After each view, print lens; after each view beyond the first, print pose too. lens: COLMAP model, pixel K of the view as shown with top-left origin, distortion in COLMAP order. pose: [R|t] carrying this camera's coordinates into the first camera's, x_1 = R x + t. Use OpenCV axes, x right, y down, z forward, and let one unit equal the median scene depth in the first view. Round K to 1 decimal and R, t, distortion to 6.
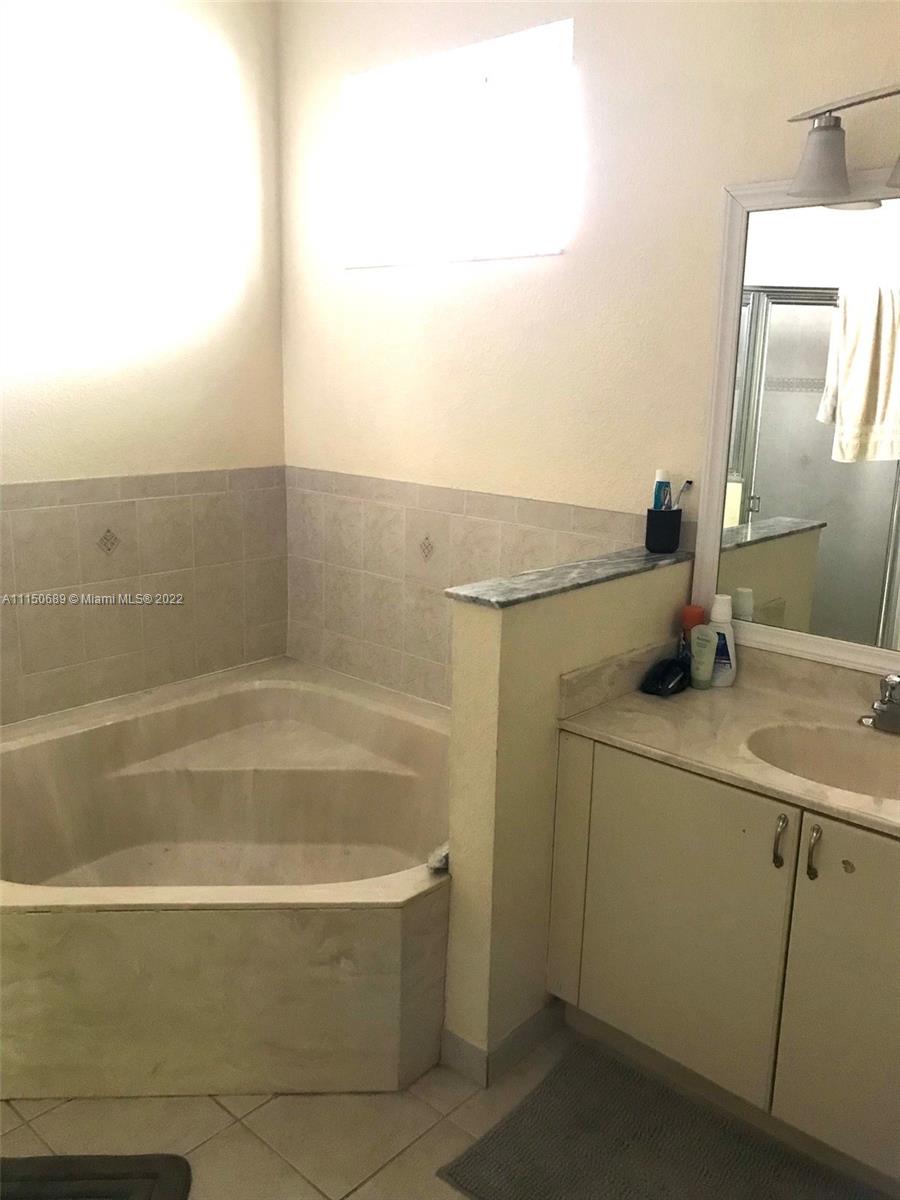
lens RADIAL K [[986.4, 0, 458.0], [0, 986.4, 590.7], [0, 0, 1]] dist [0.036333, -0.038877]
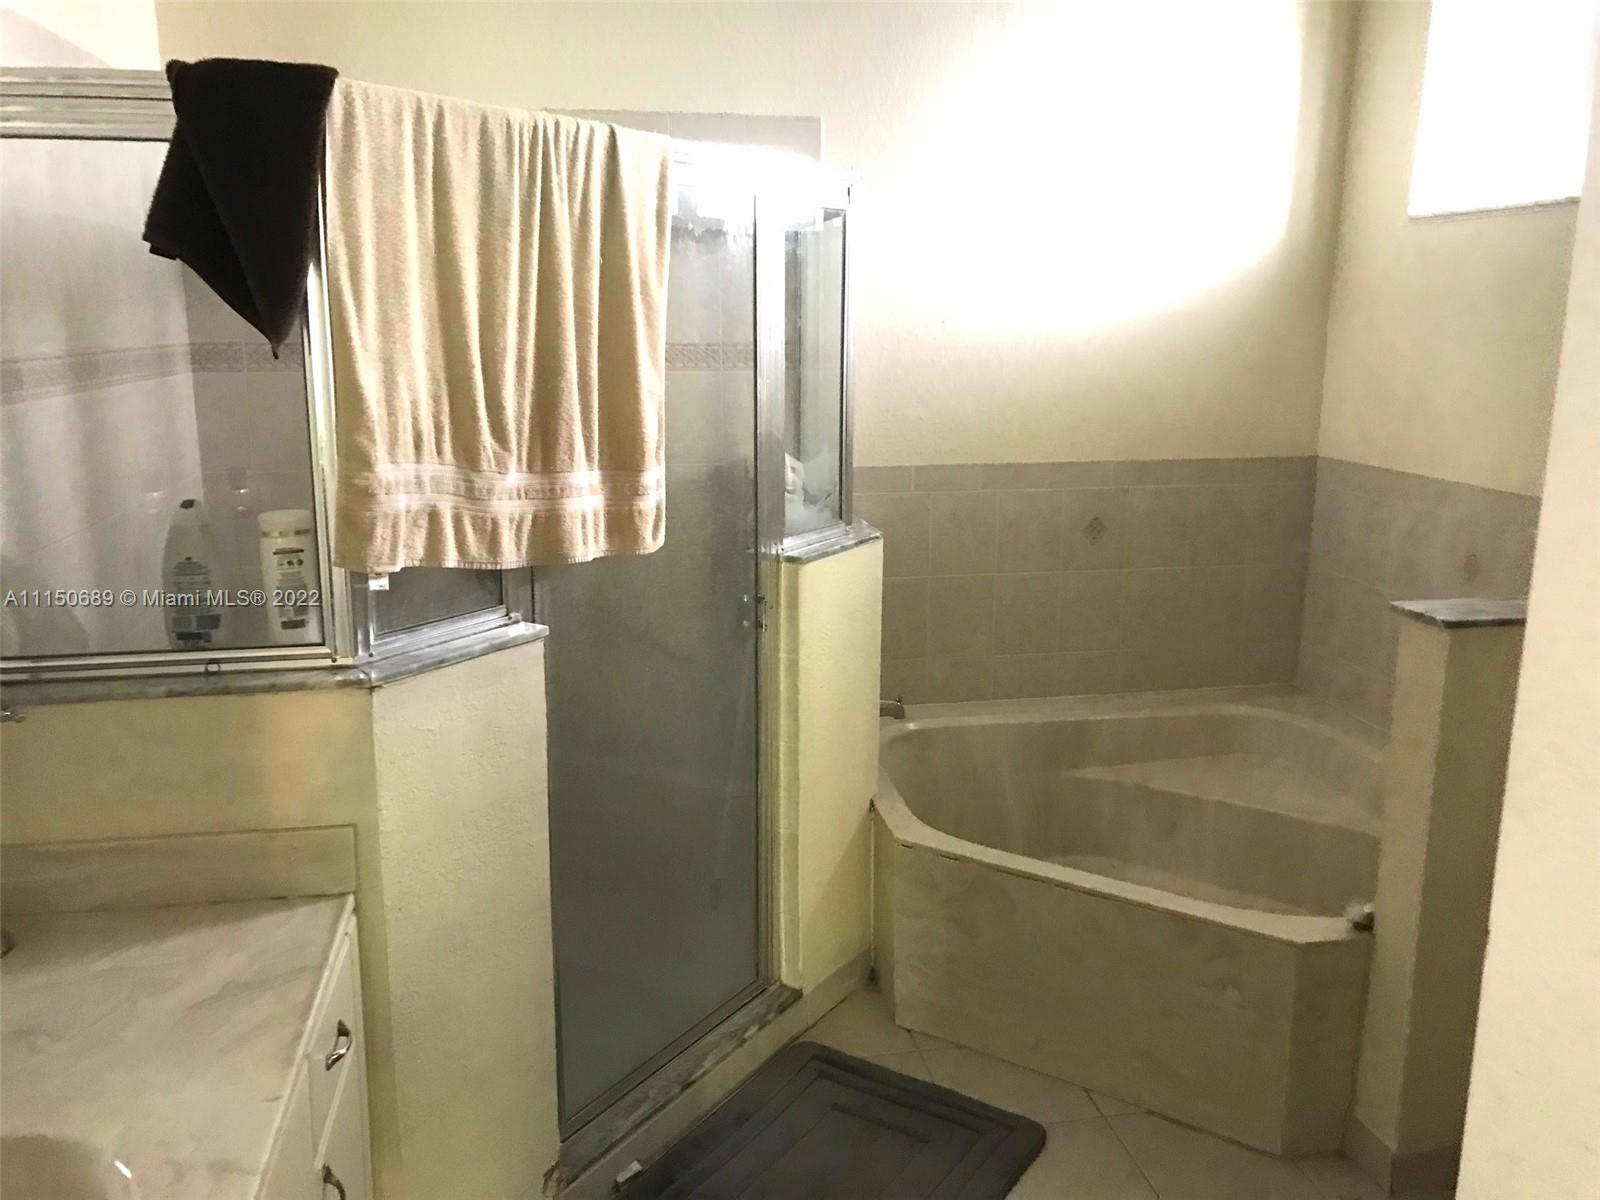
lens RADIAL K [[1315.2, 0, 797.7], [0, 1315.2, 601.2], [0, 0, 1]] dist [0.036333, -0.038877]
pose [[0.796040, 0.111123, -0.594955, 0.173620], [-0.118742, 0.992571, 0.026513, 0.019335], [0.593482, 0.049541, 0.803321, -0.169179]]
